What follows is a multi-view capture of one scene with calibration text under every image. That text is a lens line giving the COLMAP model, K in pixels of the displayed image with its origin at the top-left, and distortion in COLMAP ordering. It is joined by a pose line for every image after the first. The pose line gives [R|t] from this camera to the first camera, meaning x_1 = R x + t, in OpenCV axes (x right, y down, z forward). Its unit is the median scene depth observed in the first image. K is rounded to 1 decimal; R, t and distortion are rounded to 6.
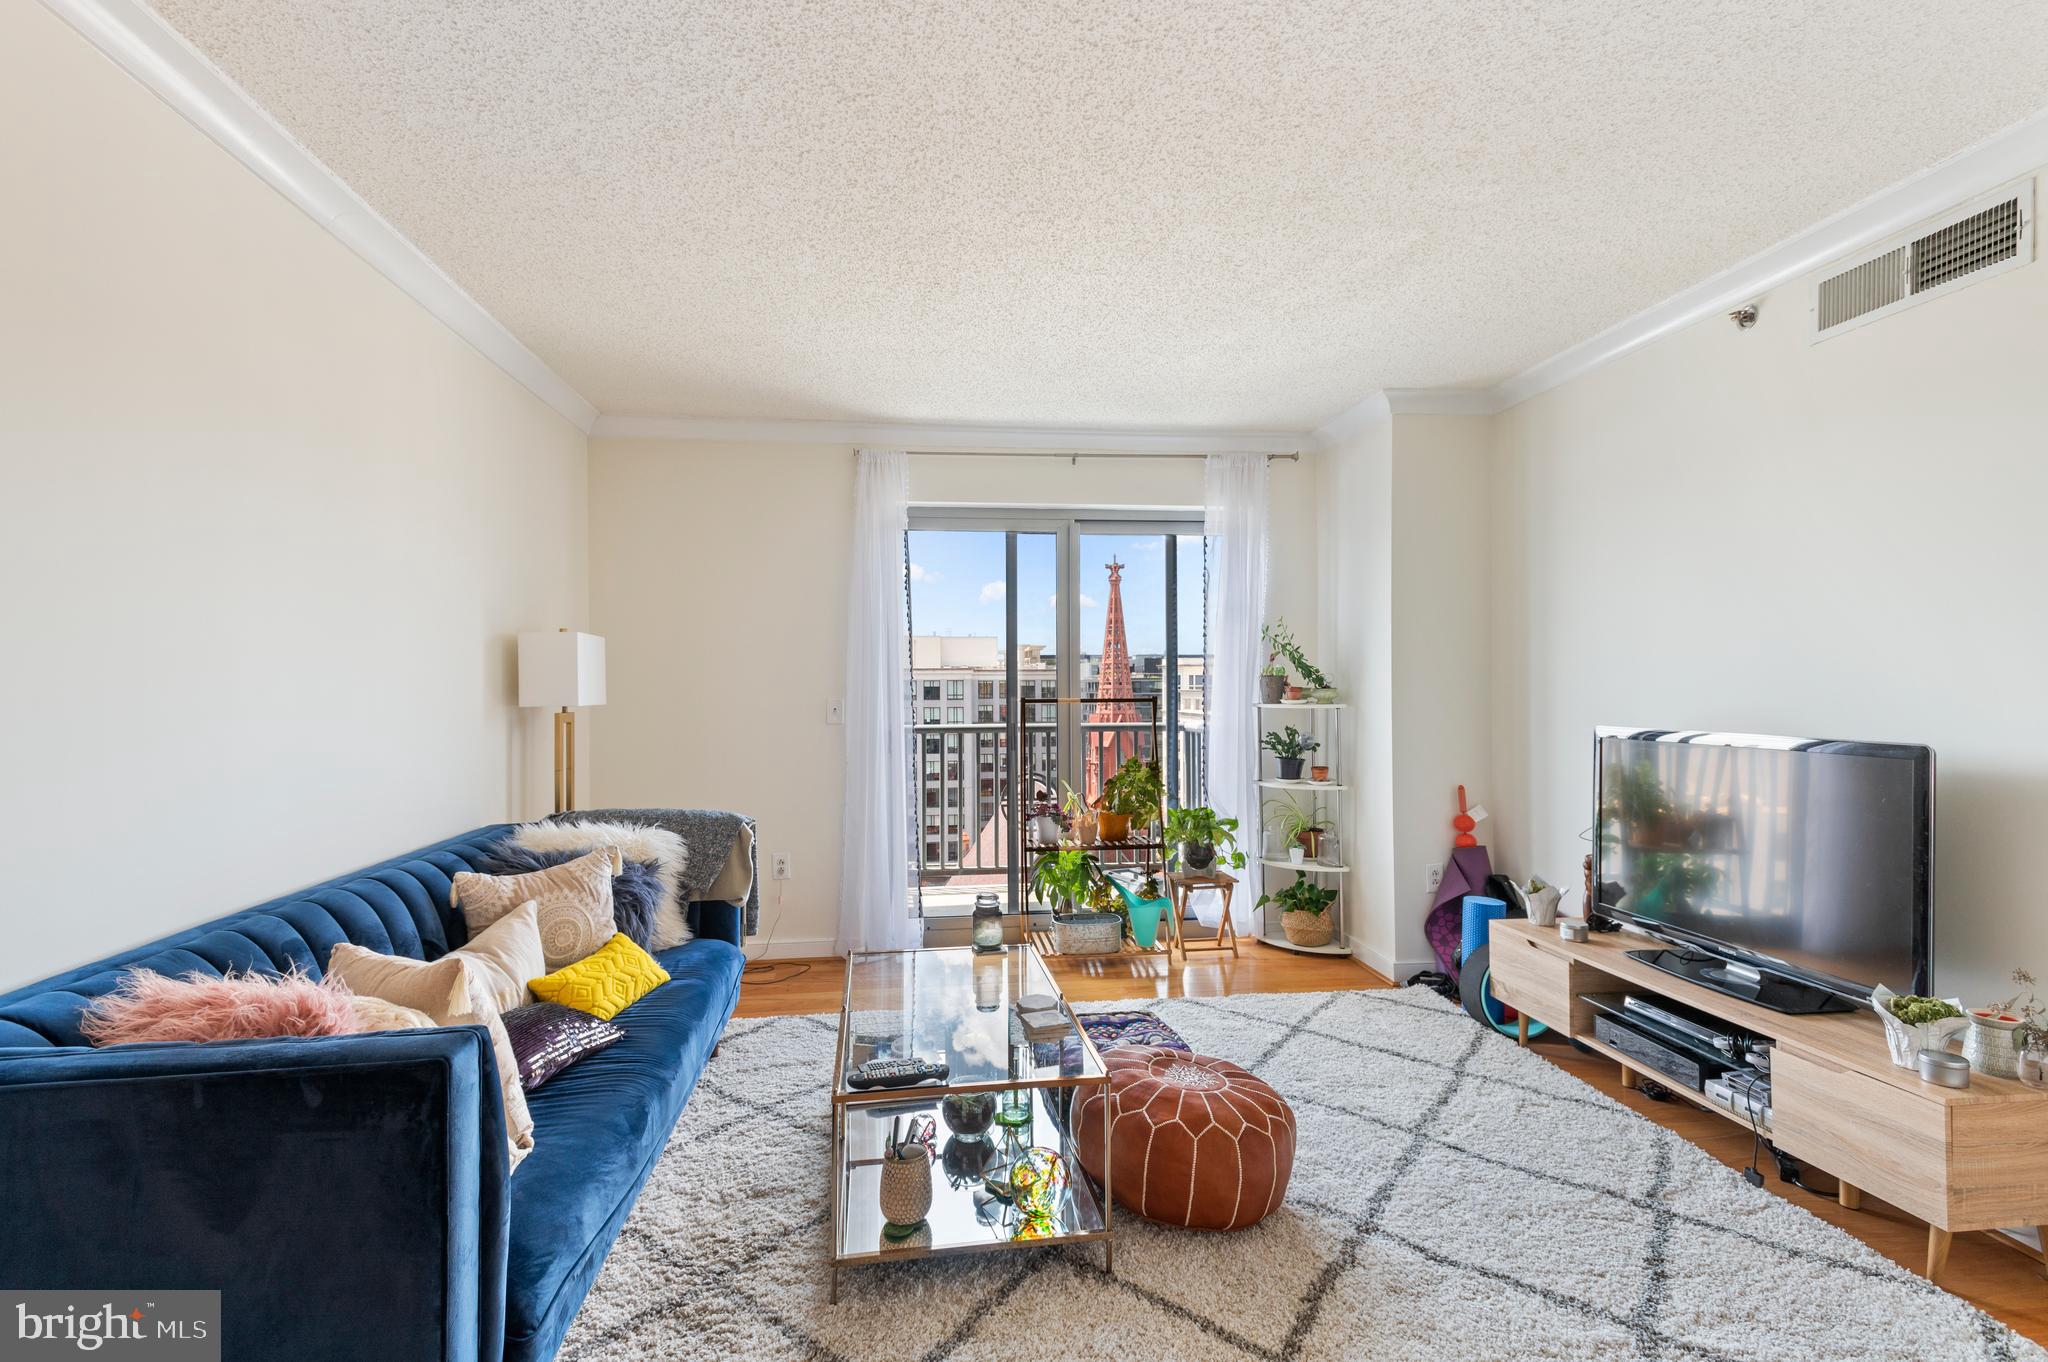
lens RADIAL K [[940.7, 0, 1024.0], [0, 940.7, 681.0], [0, 0, 1]] dist [0.074521, 0.000049]
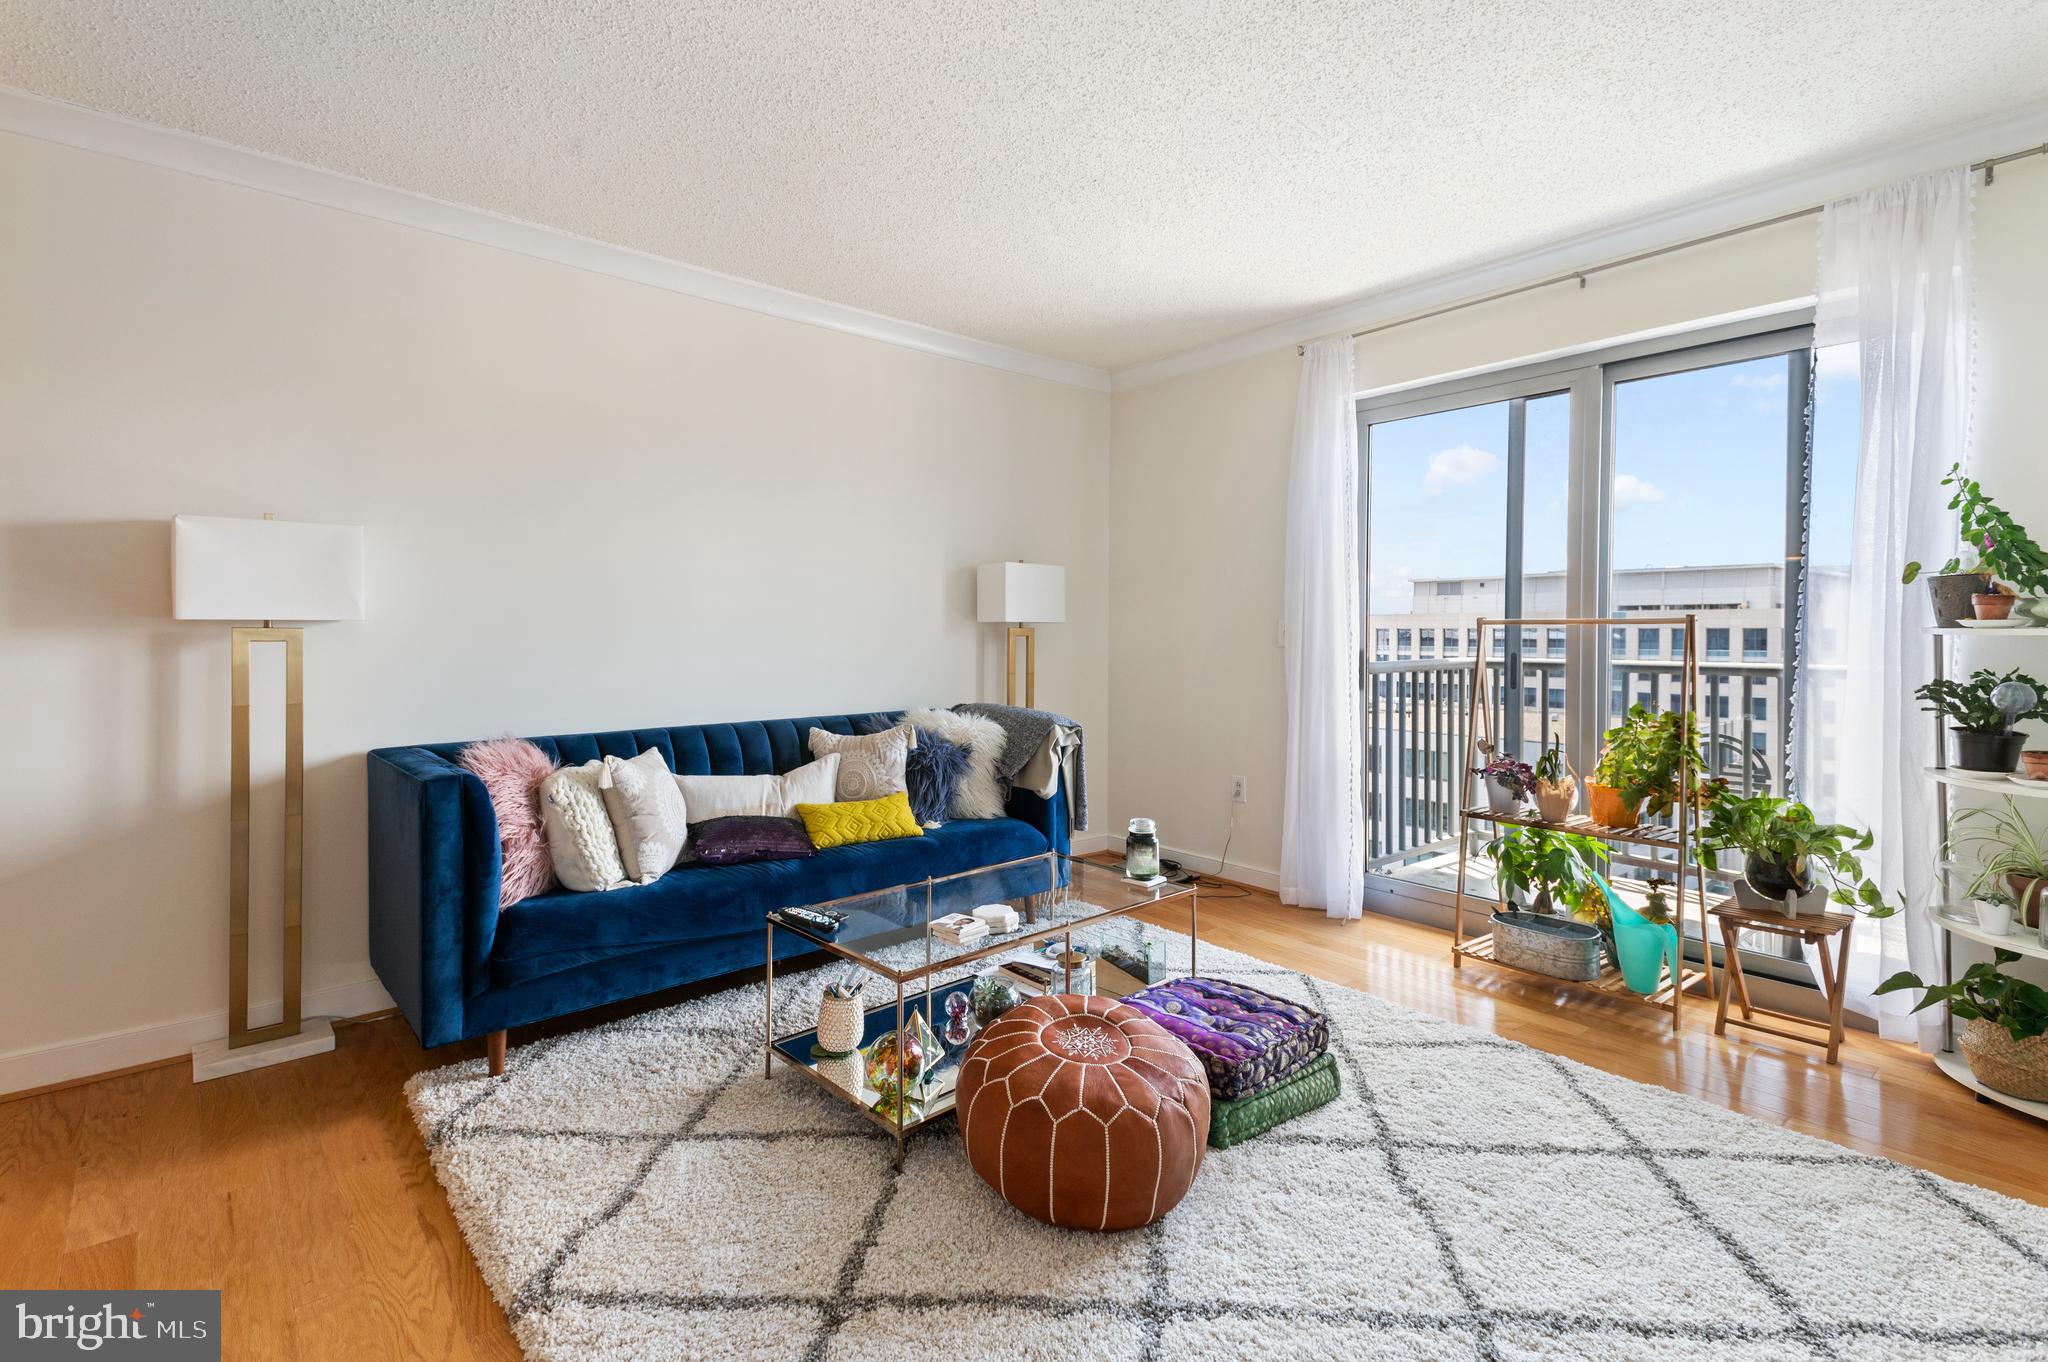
lens RADIAL K [[963.2, 0, 1023.4], [0, 963.2, 620.8], [0, 0, 1]] dist [0.043247, -0.000263]
pose [[0.560330, -0.001031, -0.828269, 0.444684], [-0.002218, 0.999994, -0.002745, 0.023131], [0.828266, 0.003376, 0.560324, 0.246375]]
